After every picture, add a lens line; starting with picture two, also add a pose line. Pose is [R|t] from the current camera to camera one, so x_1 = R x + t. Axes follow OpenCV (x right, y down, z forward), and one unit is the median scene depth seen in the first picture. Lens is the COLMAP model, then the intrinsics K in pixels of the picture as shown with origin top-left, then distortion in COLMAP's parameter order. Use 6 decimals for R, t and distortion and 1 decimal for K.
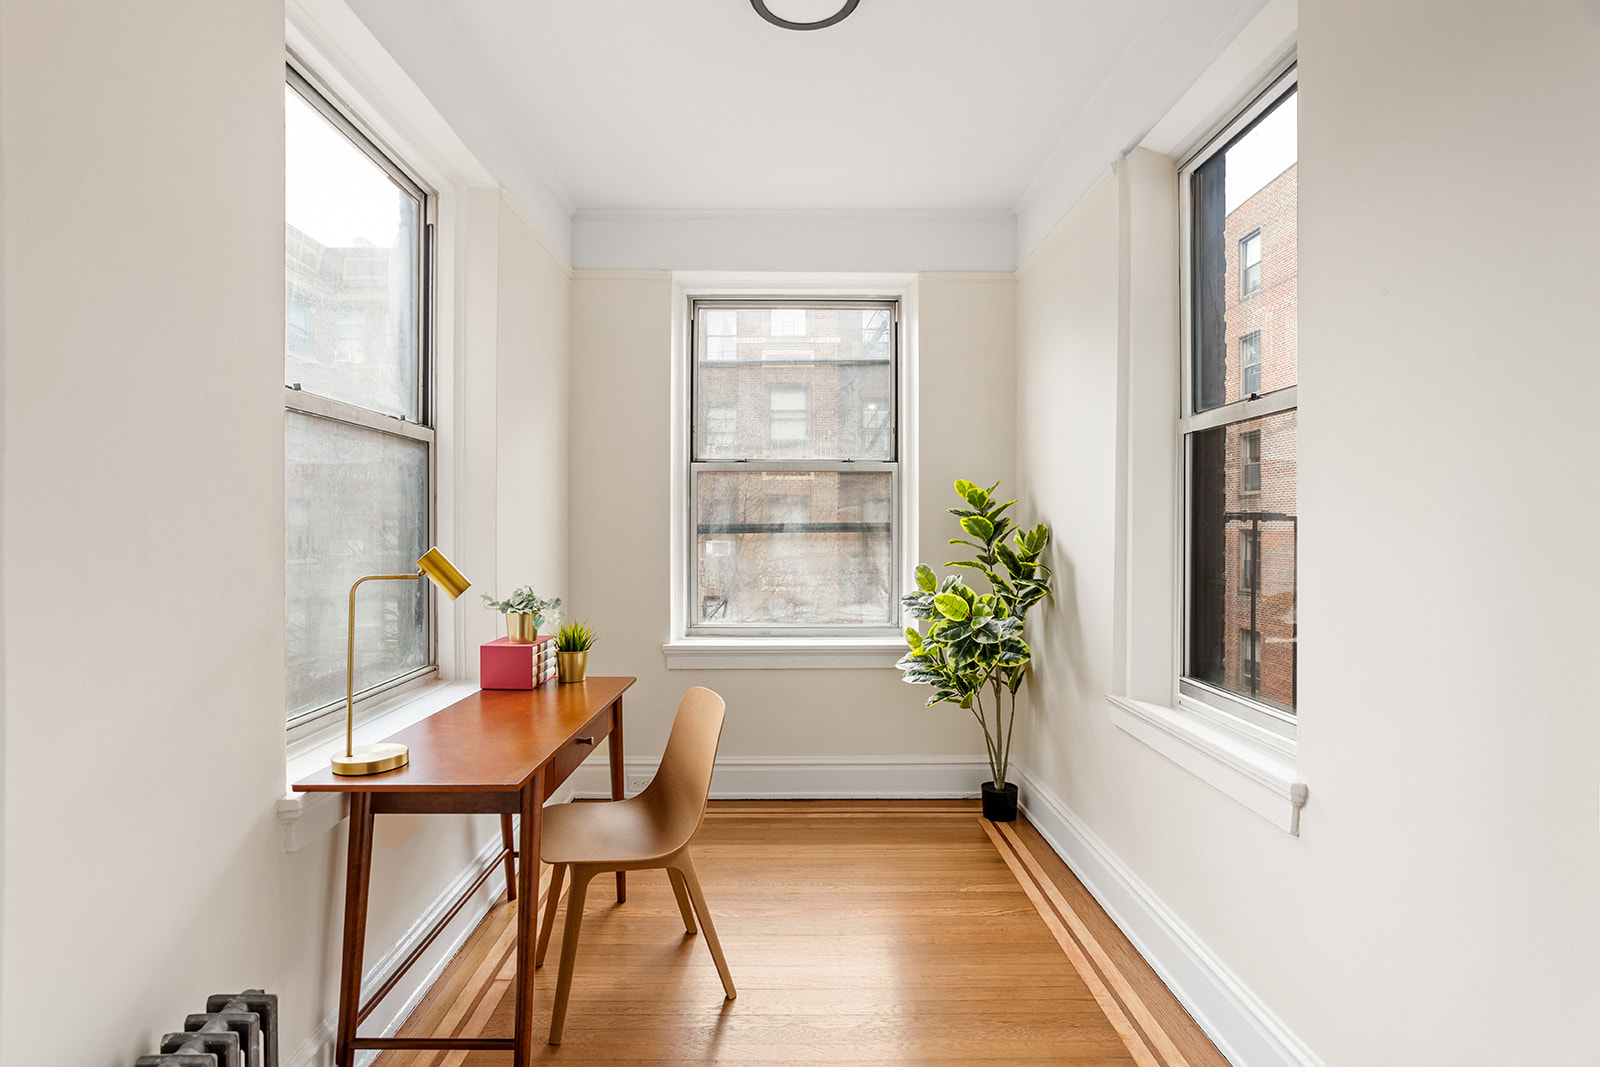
lens RADIAL K [[1313.5, 0, 801.0], [0, 1313.5, 533.9], [0, 0, 1]] dist [-0.001452, -0.000595]
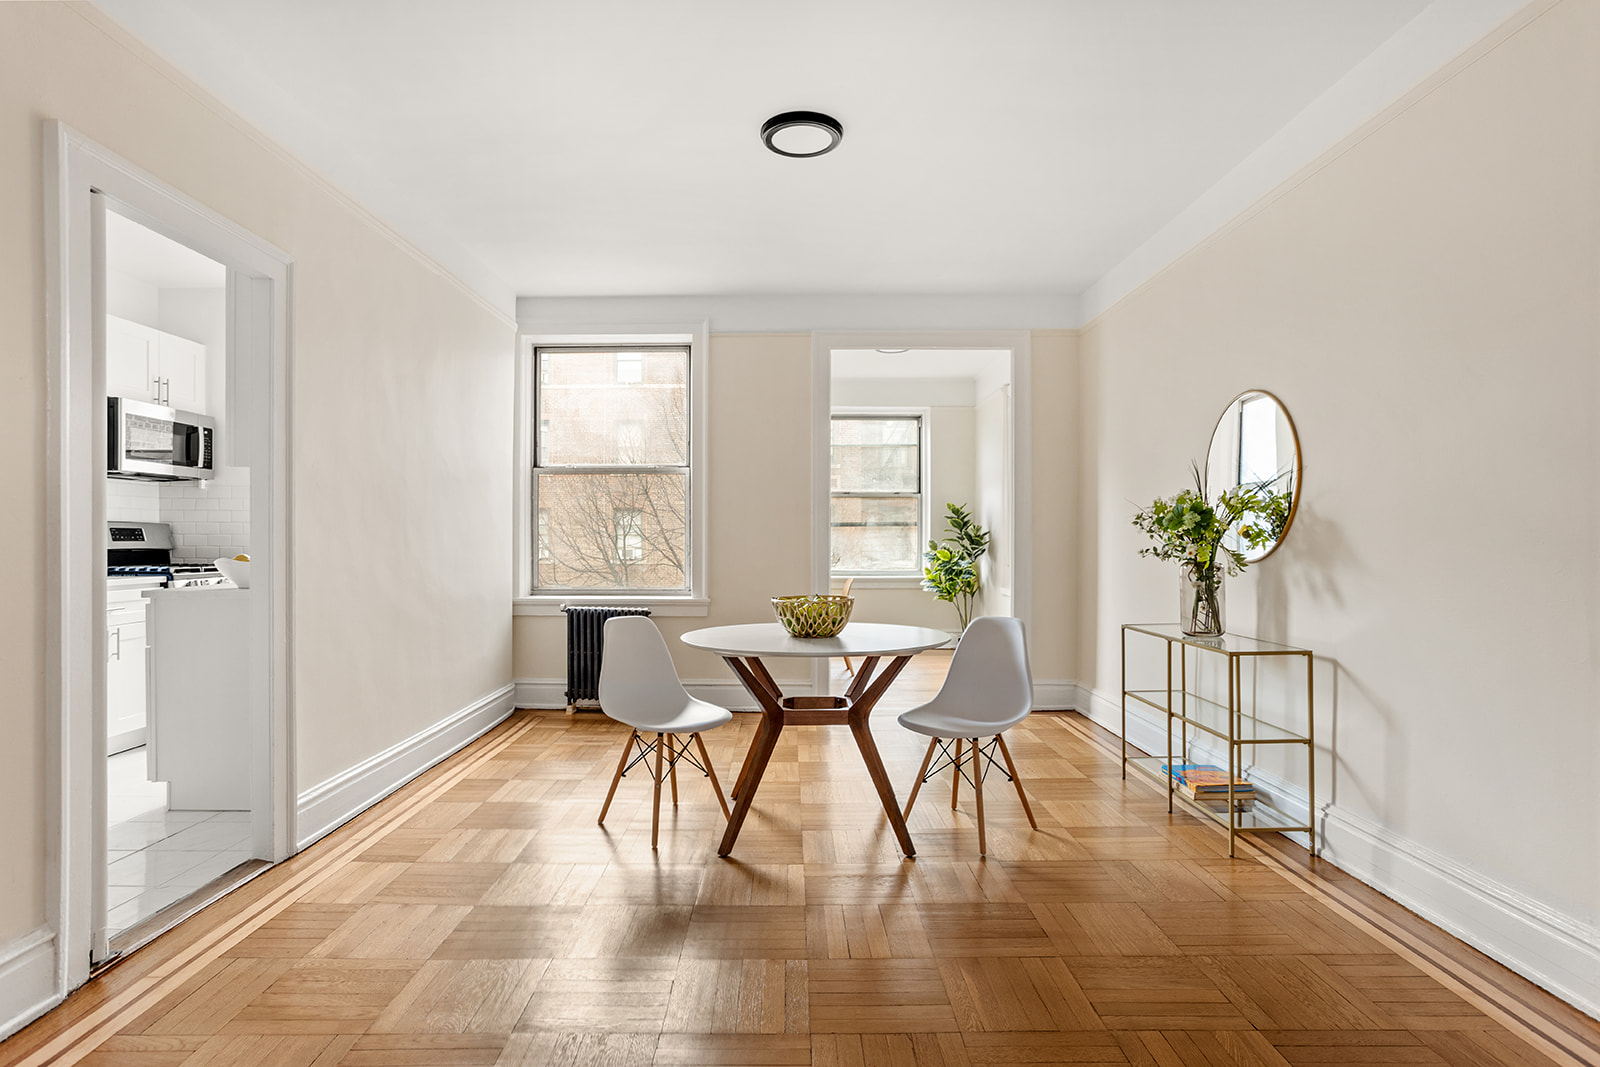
lens RADIAL K [[1418.9, 0, 798.4], [0, 1418.9, 538.7], [0, 0, 1]] dist [0.003982, 0.000048]
pose [[0.999987, 0.001397, -0.004975, -0.128630], [-0.001425, 0.999983, -0.005681, 0.036135], [0.004967, 0.005688, 0.999971, -1.485141]]
